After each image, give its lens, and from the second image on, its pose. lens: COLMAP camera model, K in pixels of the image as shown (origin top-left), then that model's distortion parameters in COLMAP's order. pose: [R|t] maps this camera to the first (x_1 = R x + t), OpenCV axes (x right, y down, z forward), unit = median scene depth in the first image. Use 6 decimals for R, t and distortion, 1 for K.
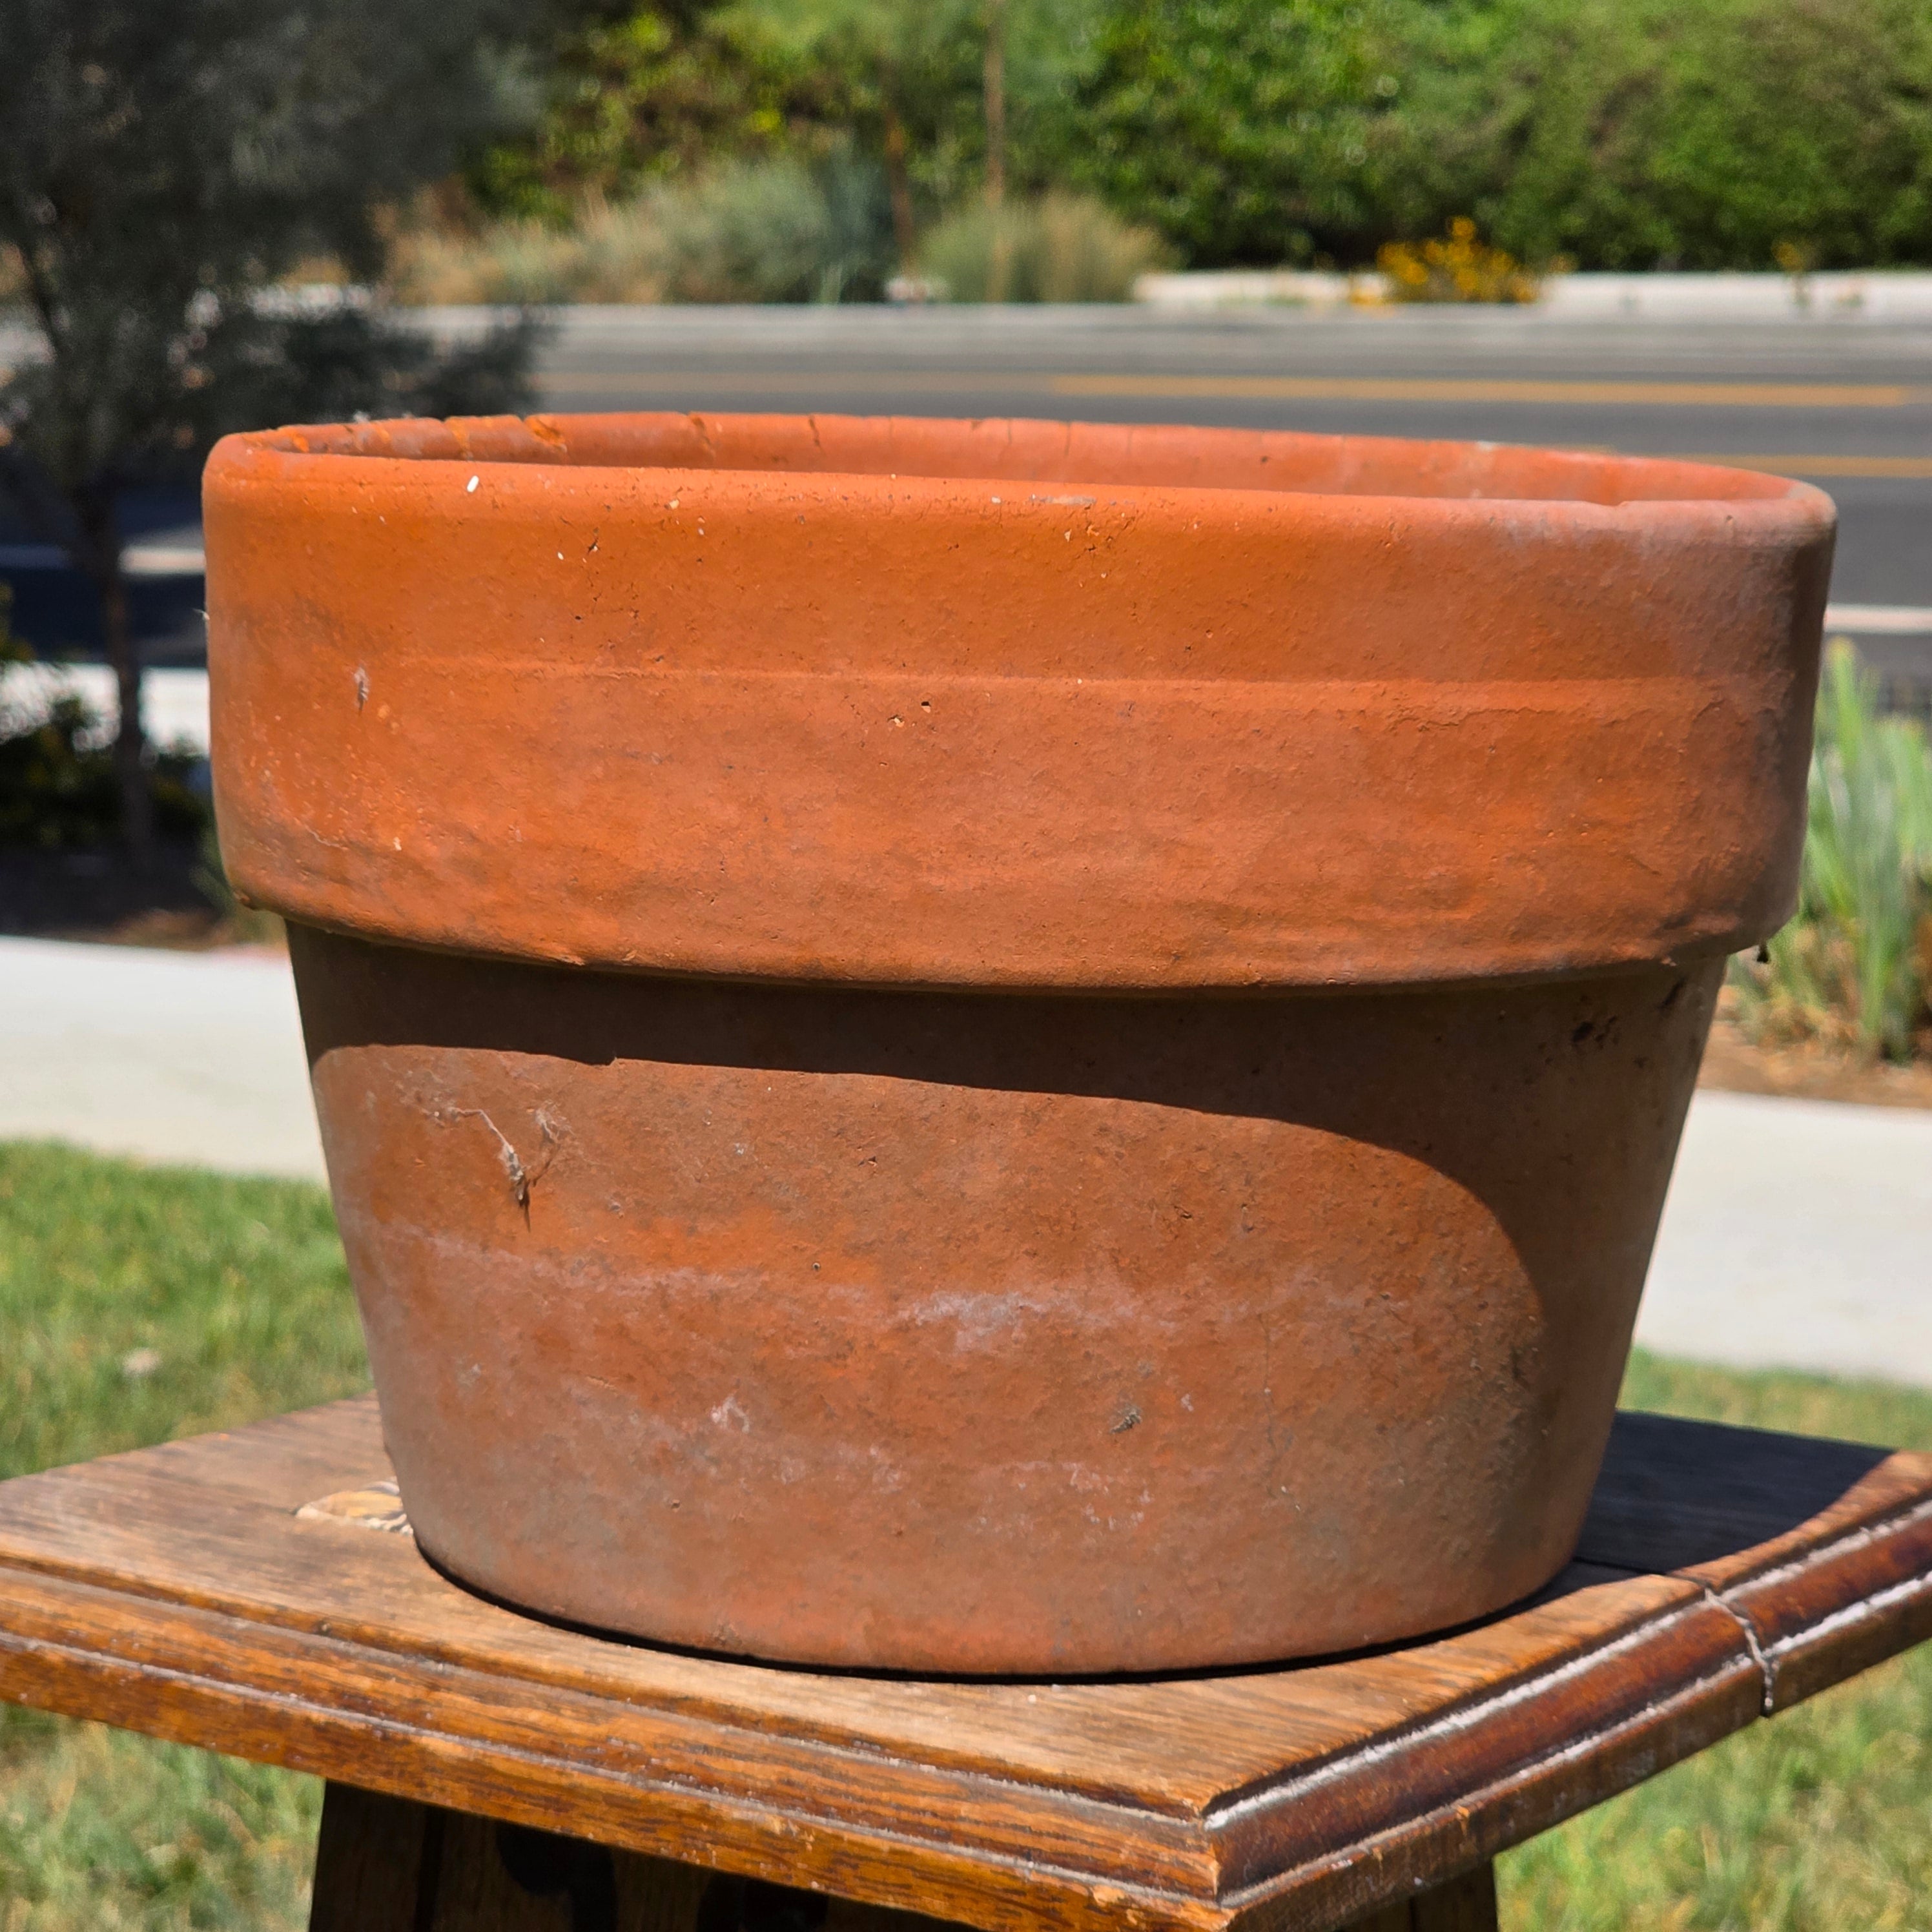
lens RADIAL K [[4941.7, 0, 966.0], [0, 4941.7, 966.0], [0, 0, 1]] dist [-0.163580, 1.298810]
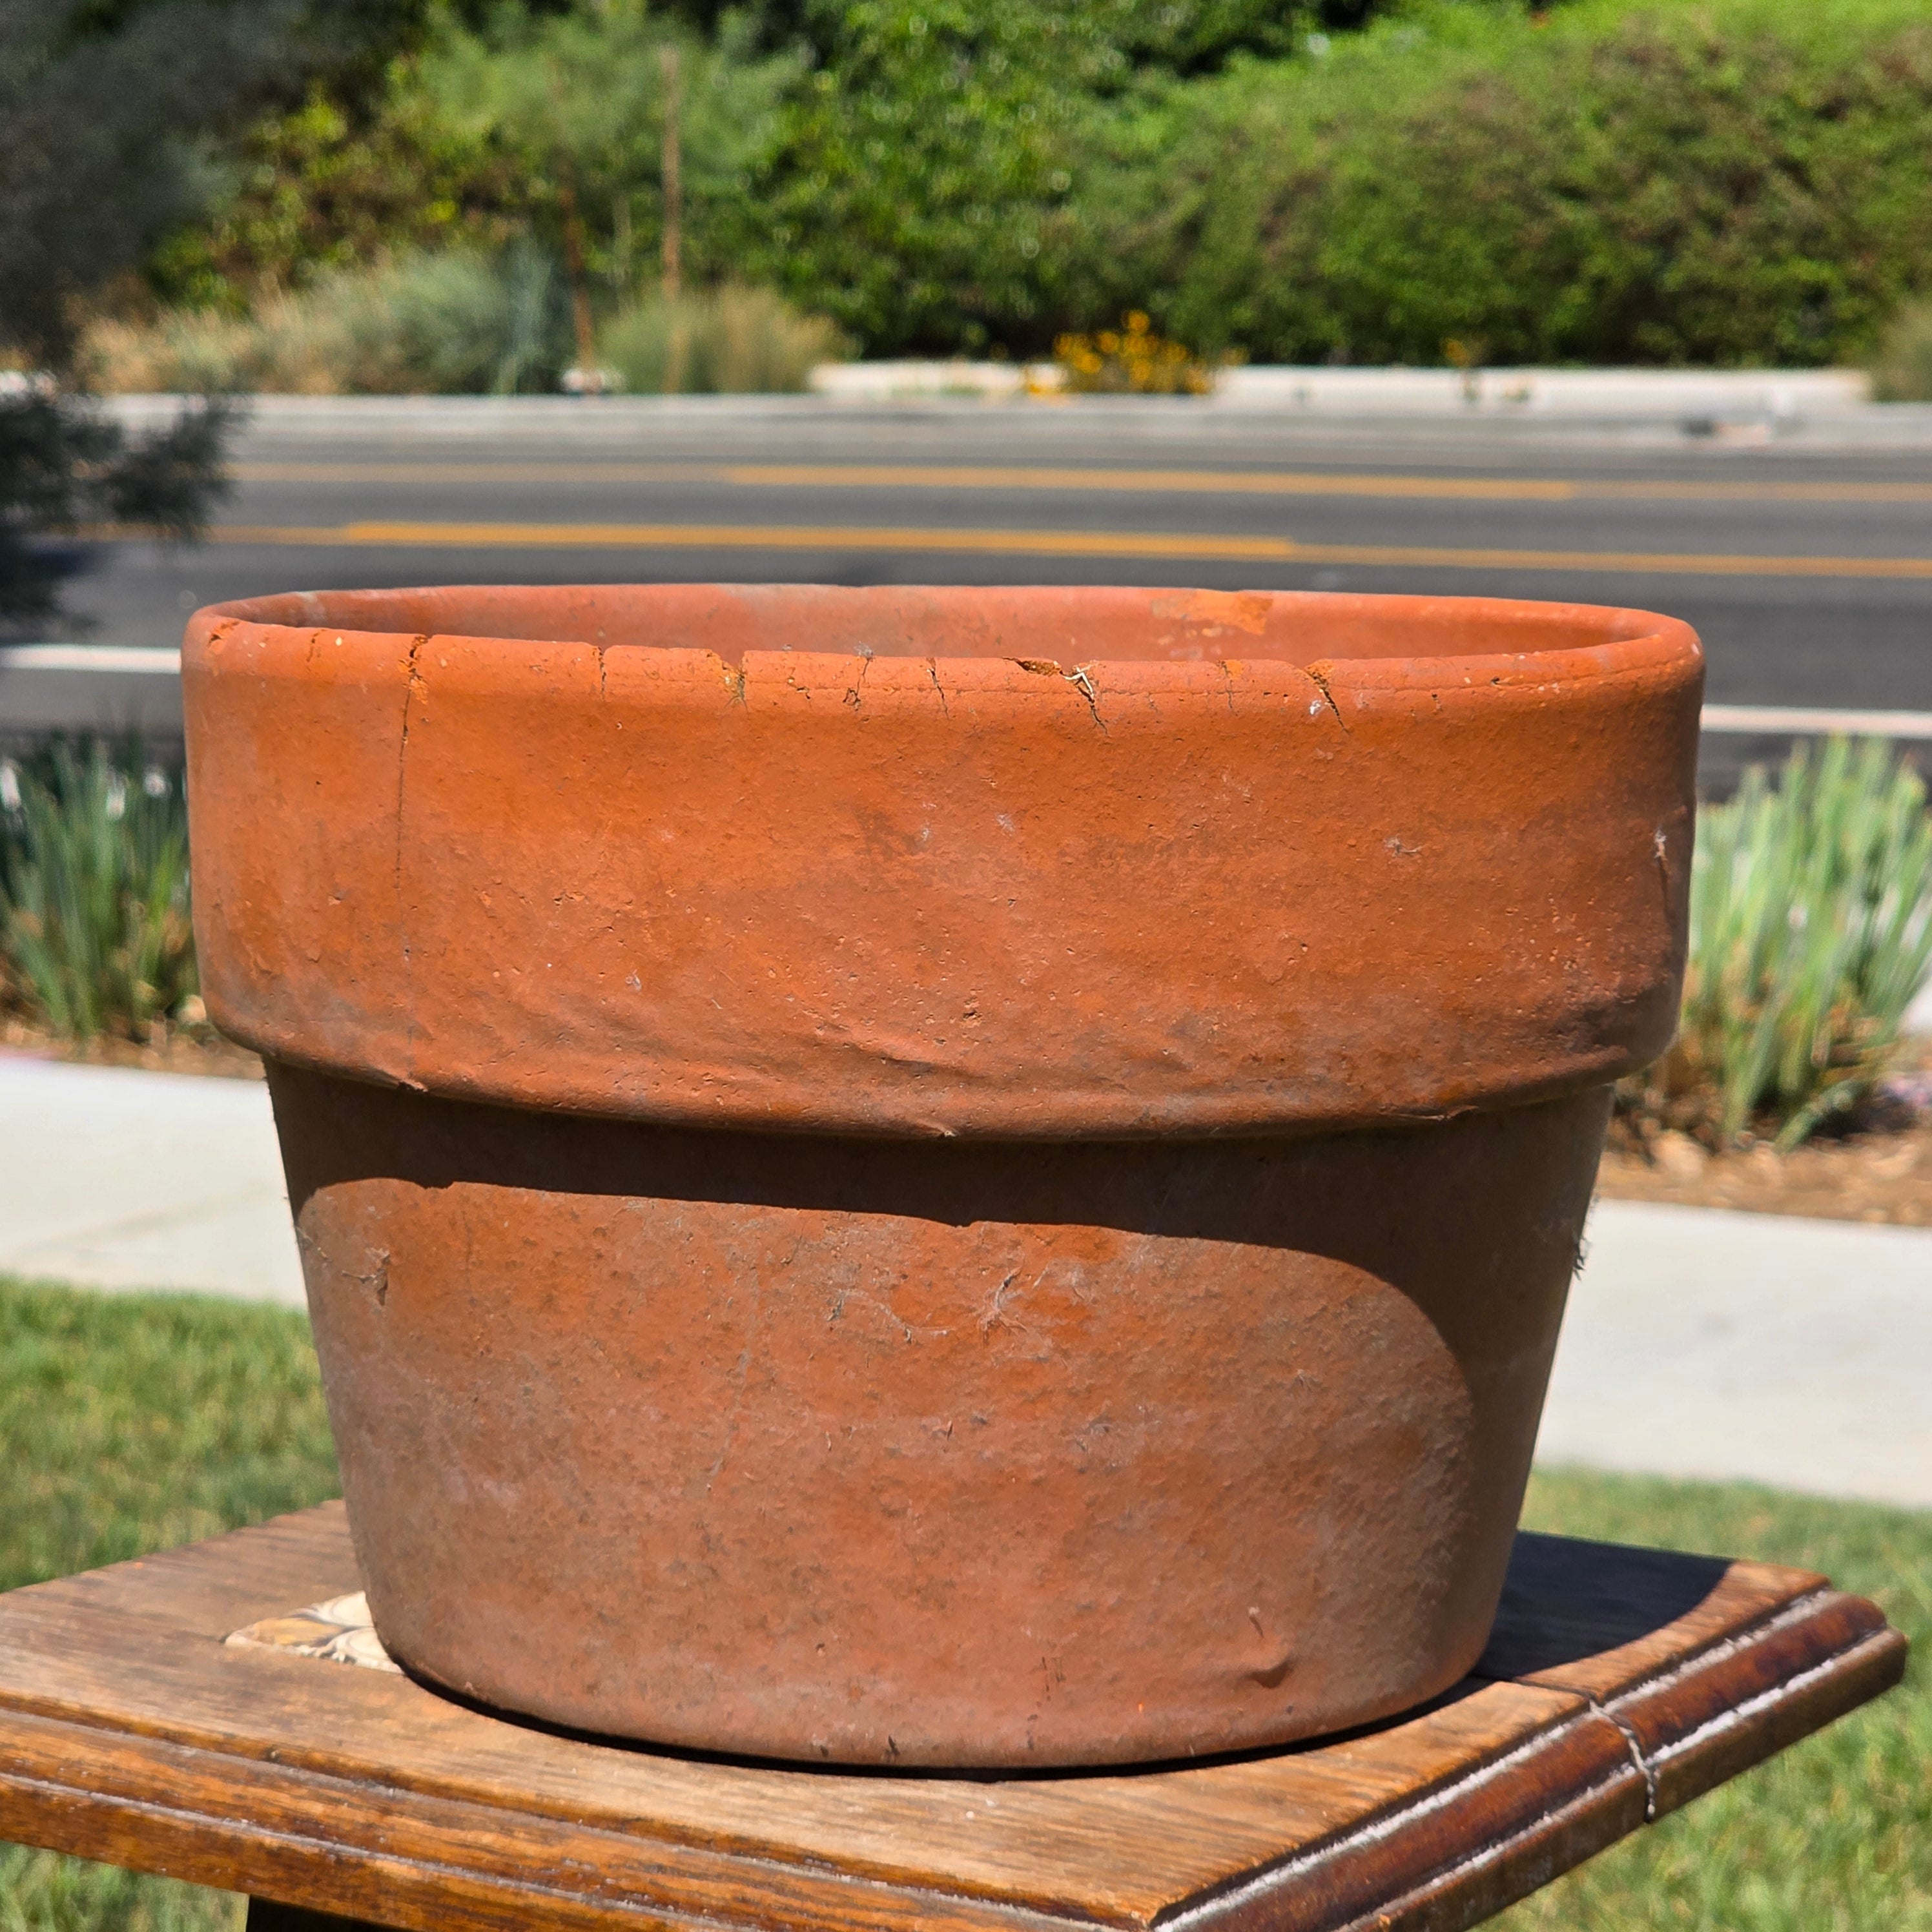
lens RADIAL K [[4966.2, 0, 959.1], [0, 4966.2, 876.0], [0, 0, 1]] dist [-0.334562, 3.320266]
pose [[0.997695, 0.000180, 0.067864, -0.056245], [0.002210, 0.999380, -0.035140, -0.012750], [-0.067828, 0.035208, 0.997076, -0.044854]]
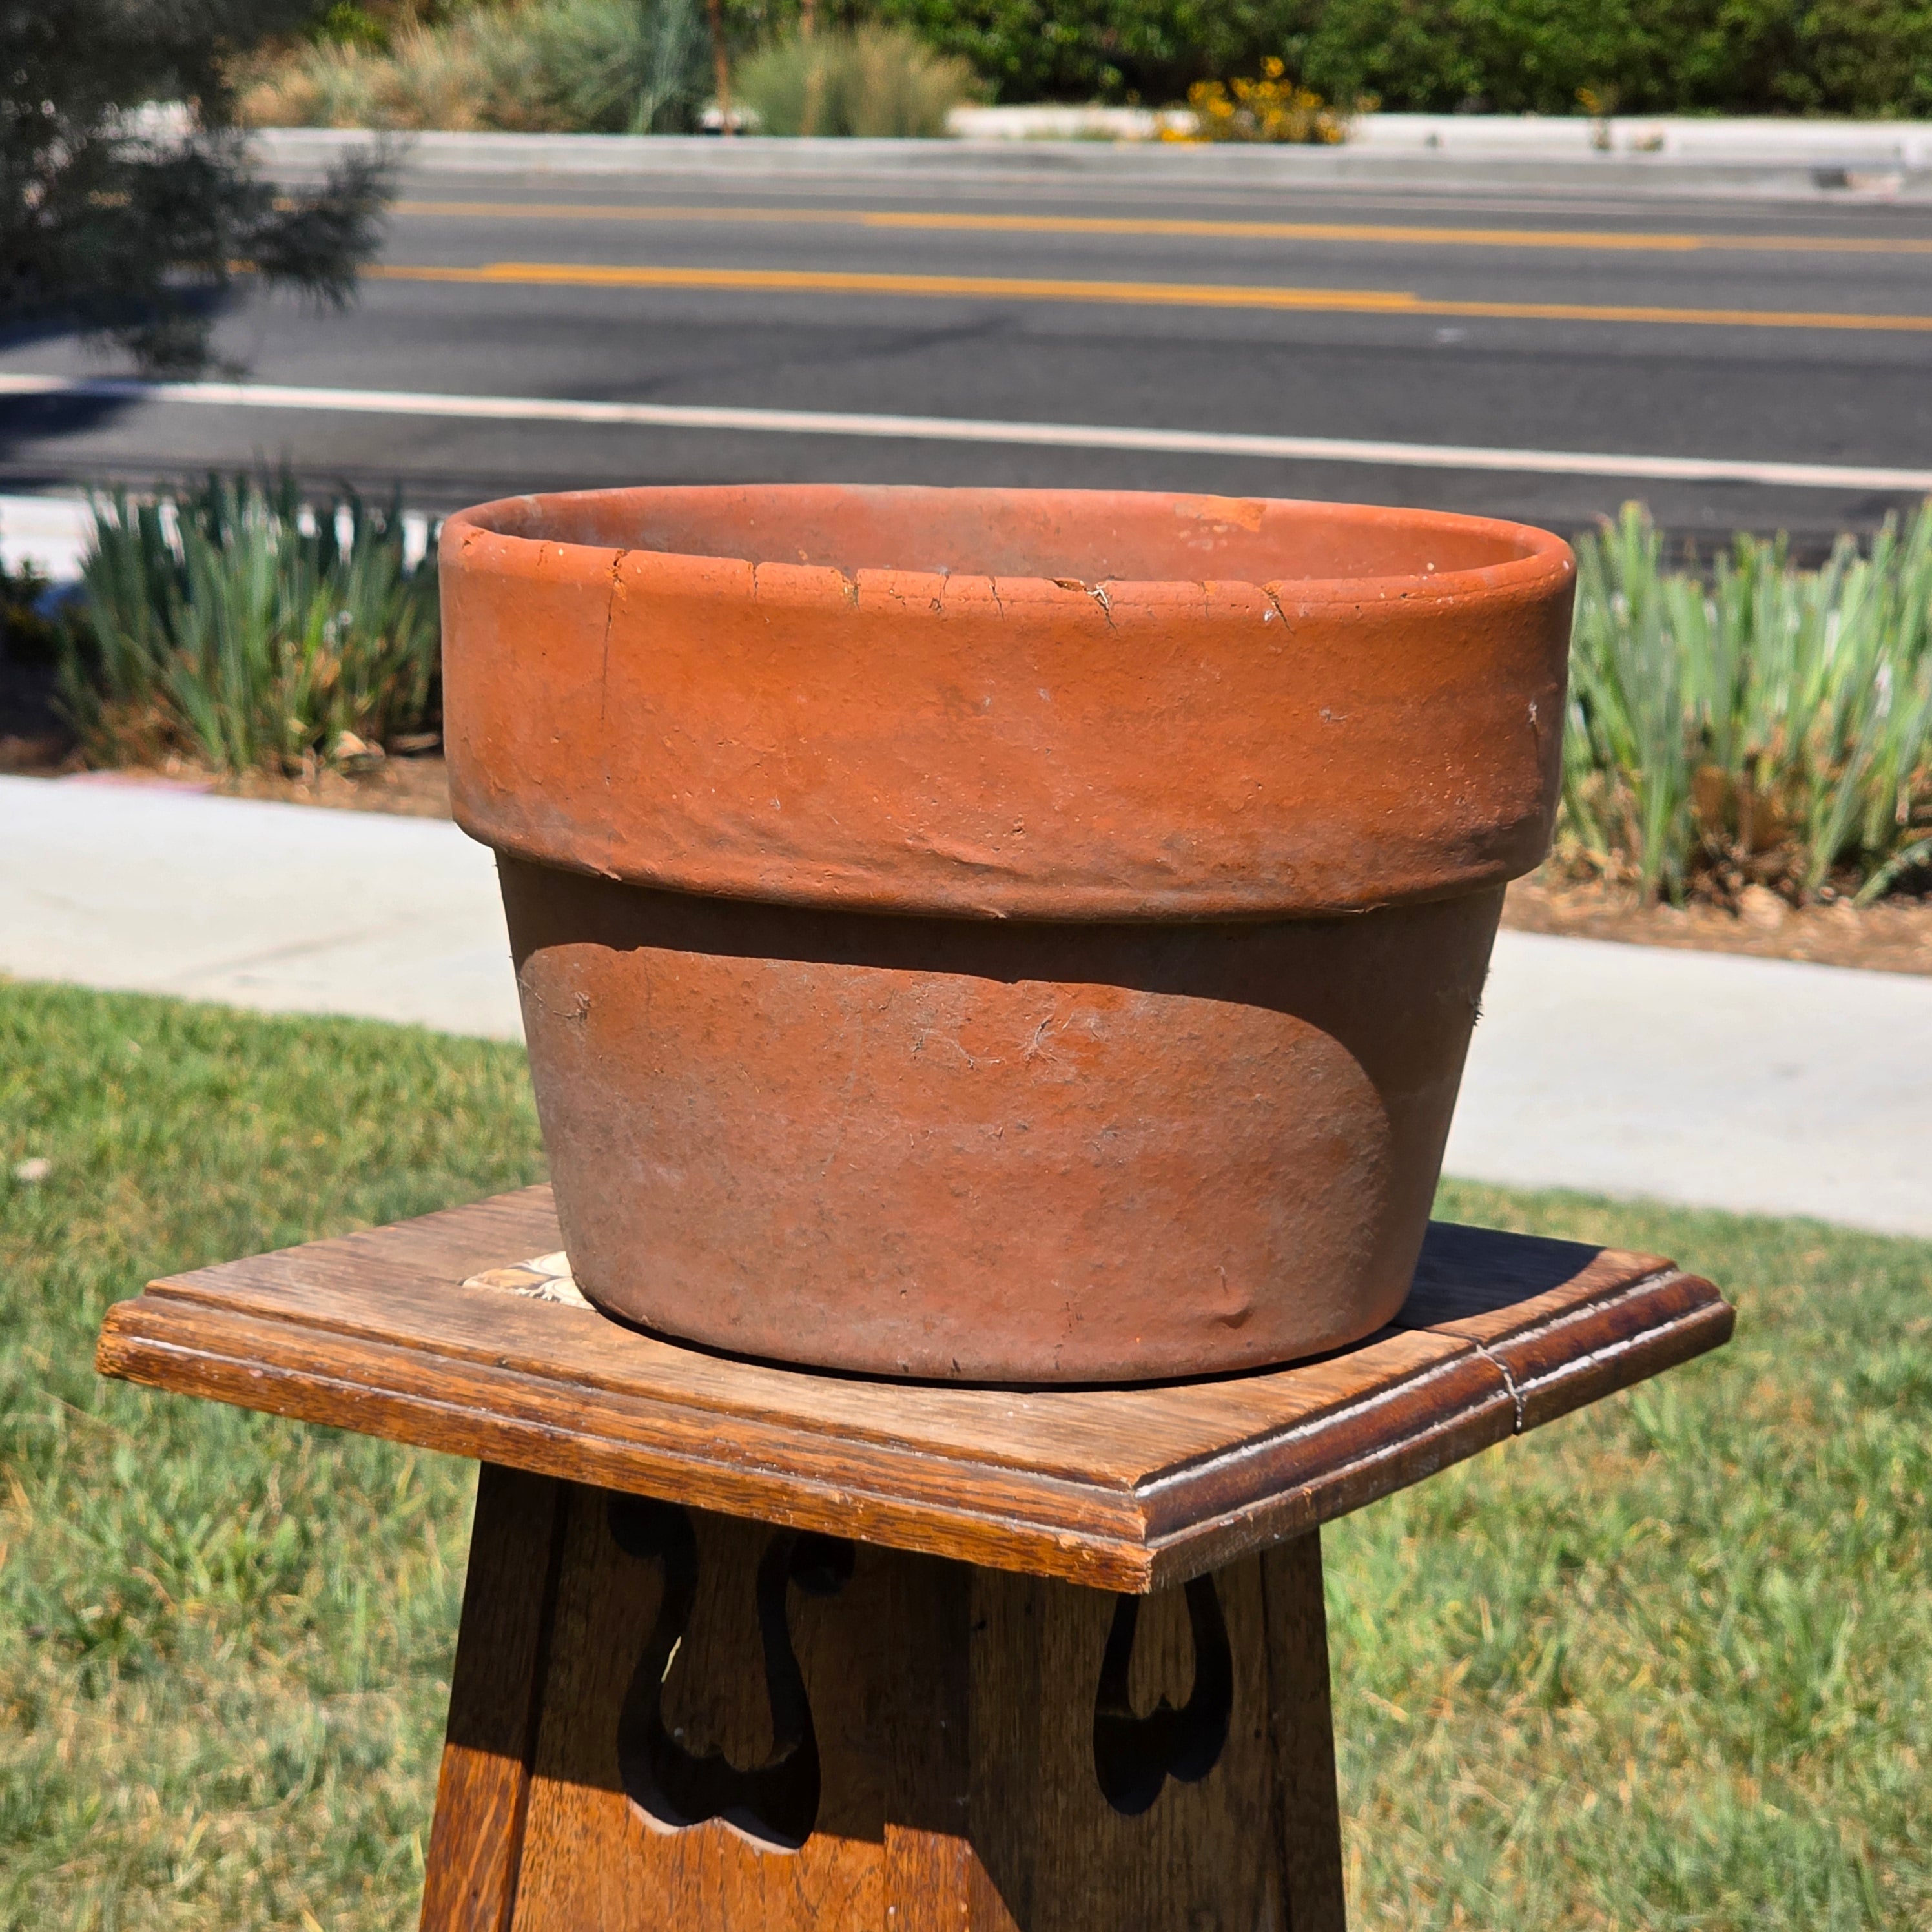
lens RADIAL K [[5063.8, 0, 915.5], [0, 5063.8, 964.1], [0, 0, 1]] dist [-0.873895, 11.670595]
pose [[0.999378, 0.011314, 0.033408, -0.060772], [-0.012558, 0.999226, 0.037280, -0.034338], [-0.032961, -0.037676, 0.998746, -0.431009]]
